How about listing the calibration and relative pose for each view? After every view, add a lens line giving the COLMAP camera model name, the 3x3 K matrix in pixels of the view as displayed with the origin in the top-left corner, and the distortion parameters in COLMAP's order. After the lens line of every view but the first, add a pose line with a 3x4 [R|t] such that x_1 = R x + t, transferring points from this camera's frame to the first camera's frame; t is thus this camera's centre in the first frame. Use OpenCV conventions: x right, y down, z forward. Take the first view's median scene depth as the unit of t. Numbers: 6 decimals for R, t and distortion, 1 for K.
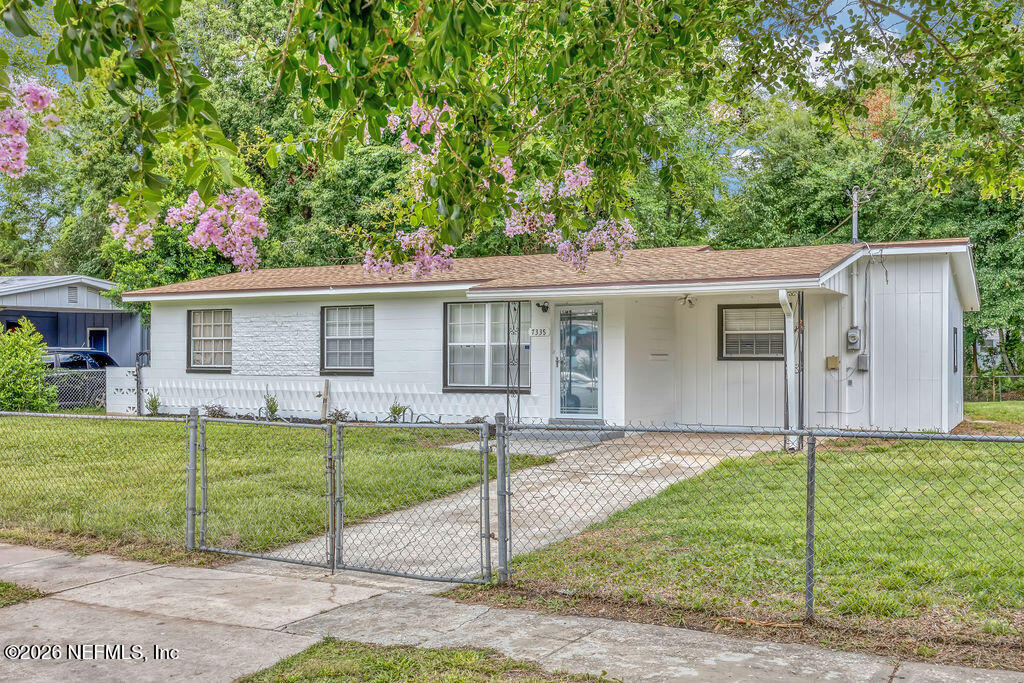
lens RADIAL K [[1052.4, 0, 512.0], [0, 1052.4, 301.6], [0, 0, 1]] dist [-0.007826, 0.008854]
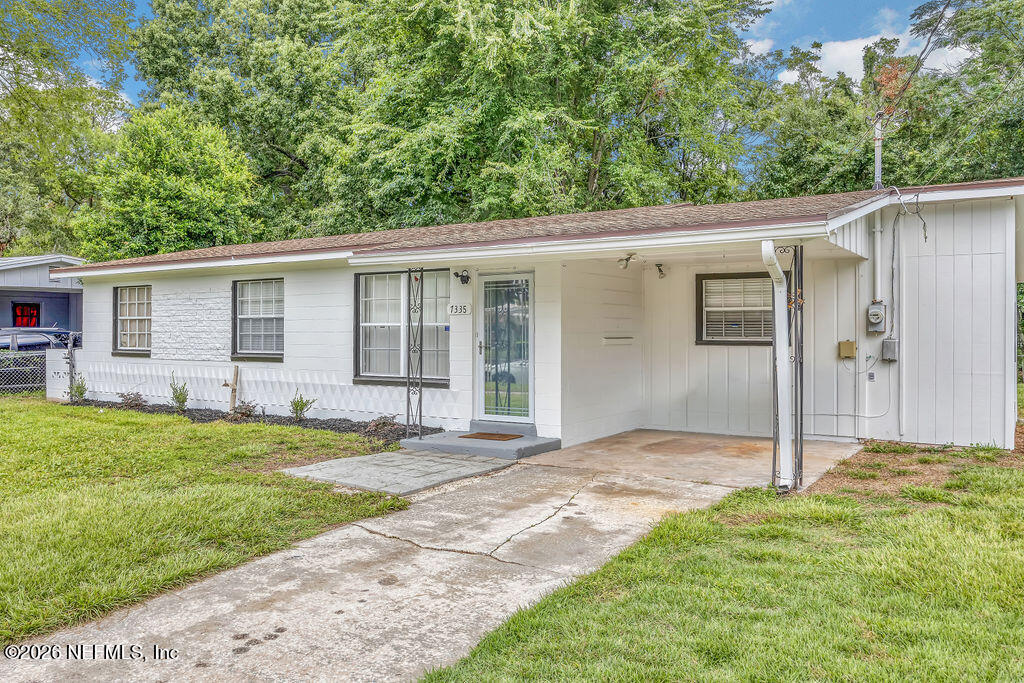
lens RADIAL K [[816.7, 0, 511.9], [0, 816.7, 298.4], [0, 0, 1]] dist [-0.000463, 0.000300]
pose [[0.996000, -0.003760, -0.089273, 0.106409], [0.004857, 0.999915, 0.012072, 0.012212], [0.089220, -0.012458, 0.995934, 0.356765]]
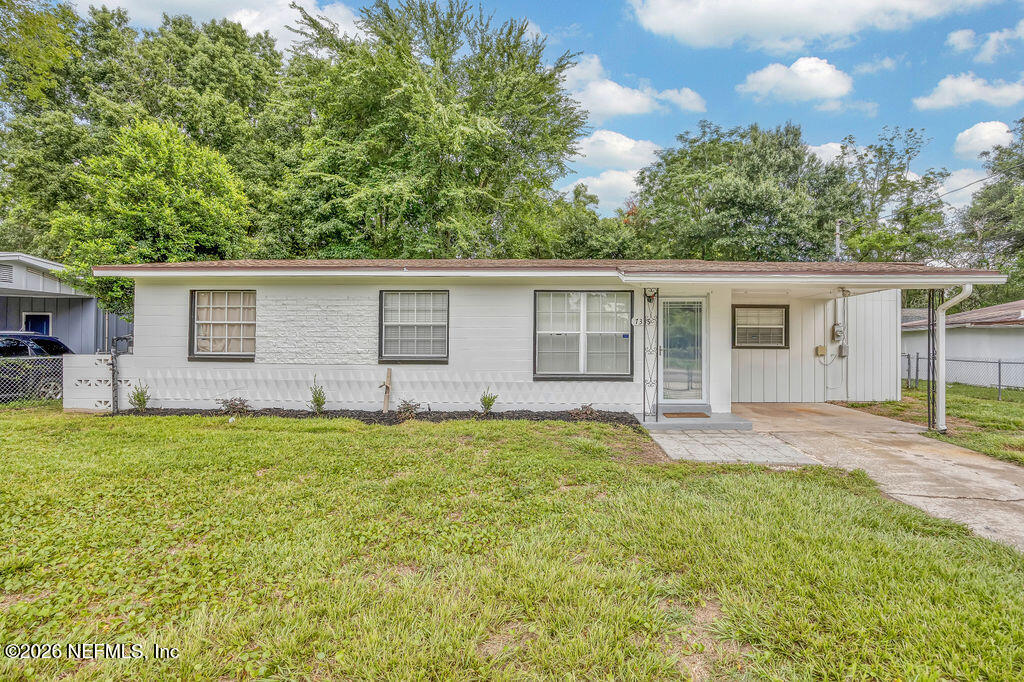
lens RADIAL K [[491.9, 0, 550.7], [0, 491.9, 320.8], [0, 0, 1]] dist [-0.020939, 0.001743]
pose [[0.888233, 0.026896, 0.458605, -0.248101], [-0.028661, 0.999584, -0.003113, 0.029130], [-0.458499, -0.010379, 0.888635, 0.545885]]
